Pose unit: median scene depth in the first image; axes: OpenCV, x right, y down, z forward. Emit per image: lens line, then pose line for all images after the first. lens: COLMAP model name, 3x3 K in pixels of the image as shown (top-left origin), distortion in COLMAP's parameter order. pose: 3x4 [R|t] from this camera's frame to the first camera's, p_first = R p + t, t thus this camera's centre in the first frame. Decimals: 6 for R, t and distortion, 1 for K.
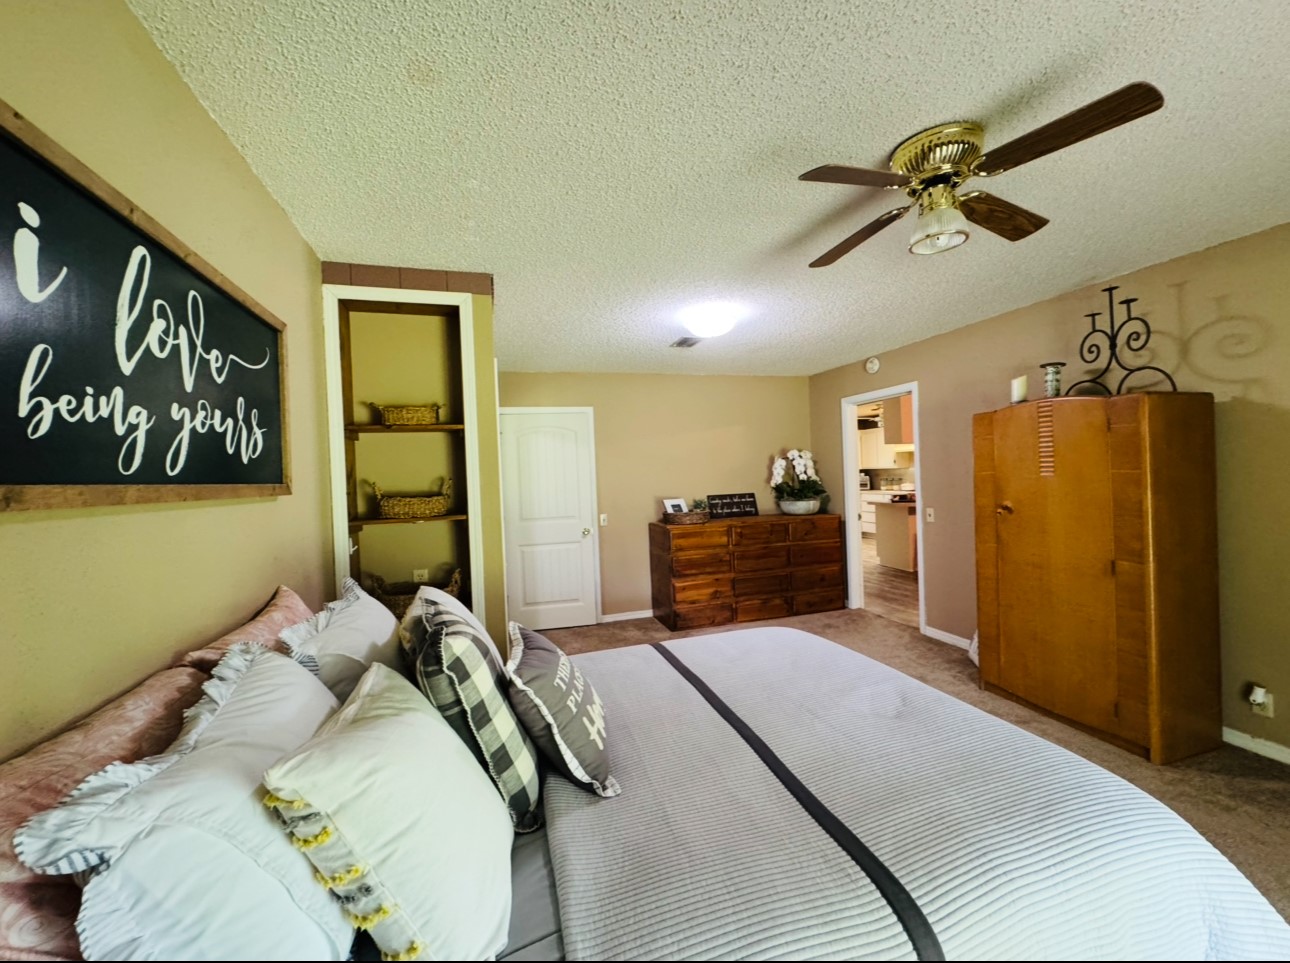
lens RADIAL K [[513.2, 0, 643.1], [0, 513.2, 482.7], [0, 0, 1]] dist [-0.001438, -0.000178]
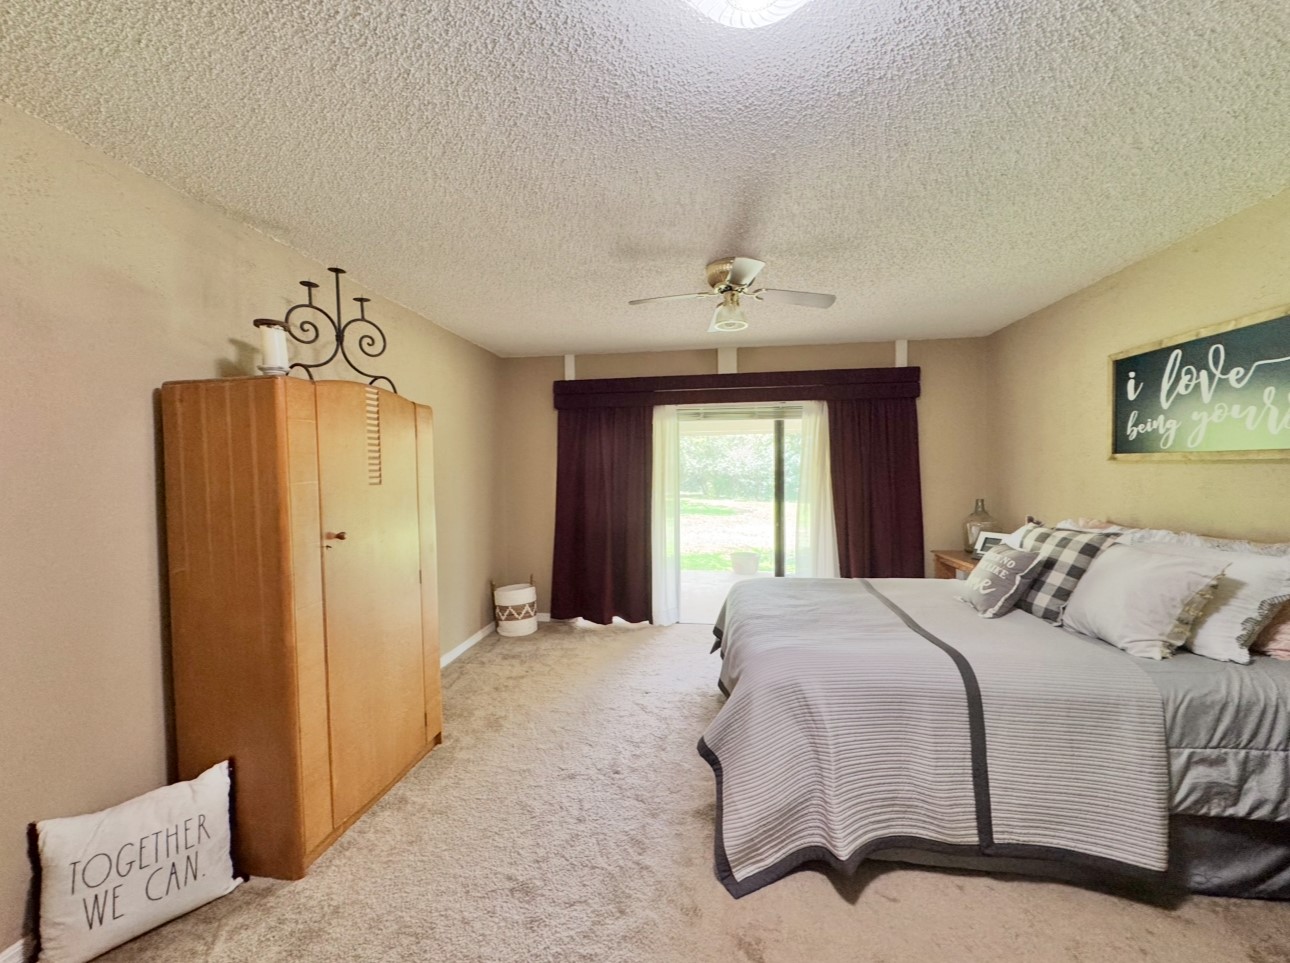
lens RADIAL K [[509.4, 0, 640.5], [0, 509.4, 482.2], [0, 0, 1]] dist [-0.001434, 0.000109]
pose [[-0.904776, 0.038706, 0.424125, 0.104136], [0.053030, 0.998350, 0.022018, -0.015294], [-0.422573, 0.042413, -0.905336, 1.595693]]
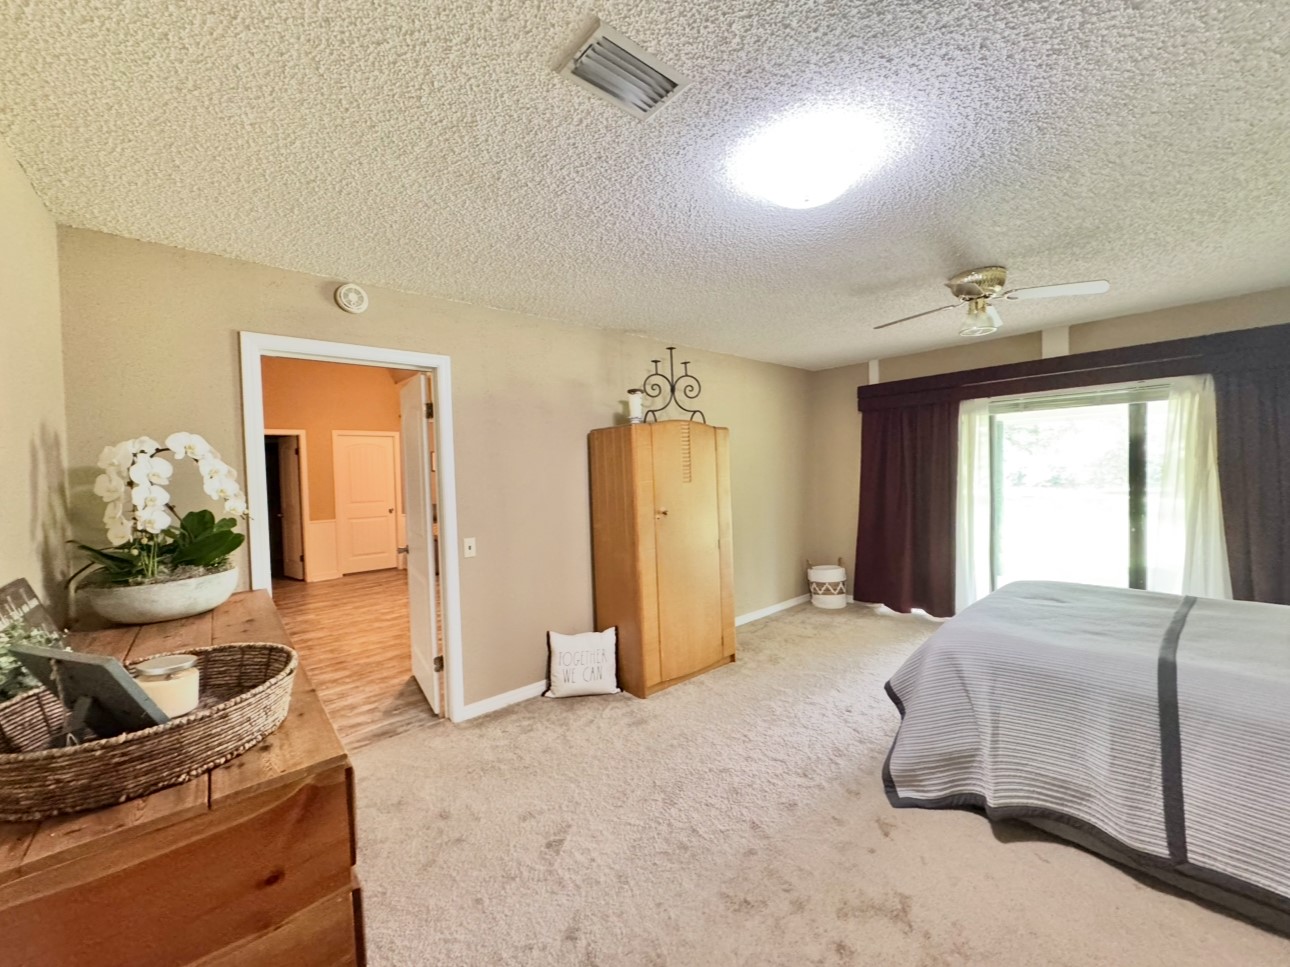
lens RADIAL K [[513.2, 0, 643.1], [0, 513.2, 484.7], [0, 0, 1]] dist [-0.001438, -0.000178]
pose [[-0.407029, 0.022832, 0.913130, -0.314512], [0.058333, 0.998297, 0.001040, -0.017753], [-0.911550, 0.053689, -0.407668, 1.674738]]
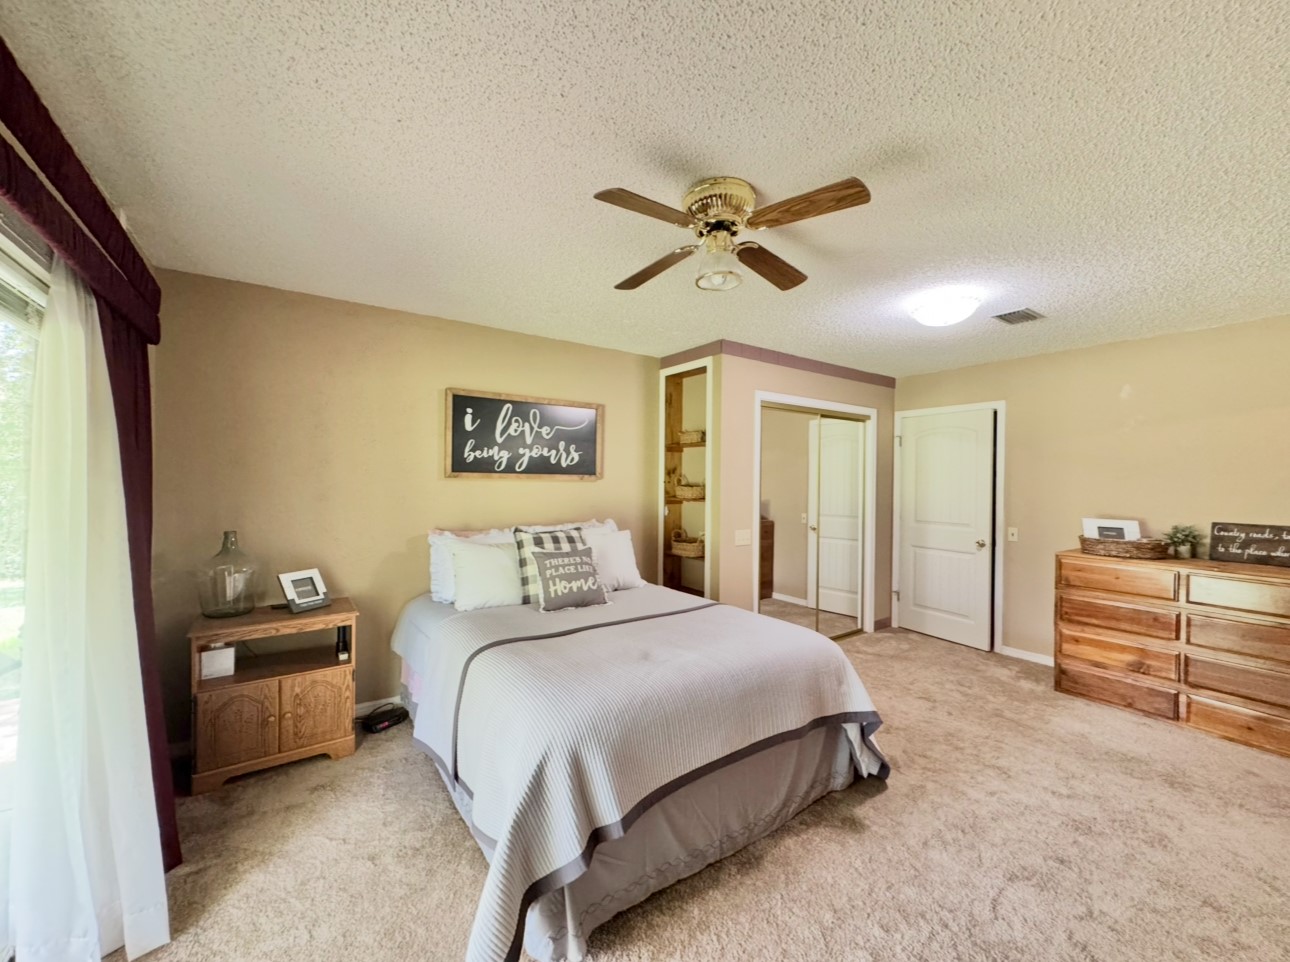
lens RADIAL K [[510.3, 0, 644.8], [0, 510.3, 494.1], [0, 0, 1]] dist [-0.000948, -0.000076]
pose [[0.303680, 0.070490, -0.950163, 0.994283], [-0.038817, 0.997347, 0.061585, -0.039946], [0.951983, 0.018180, 0.305611, 0.321097]]
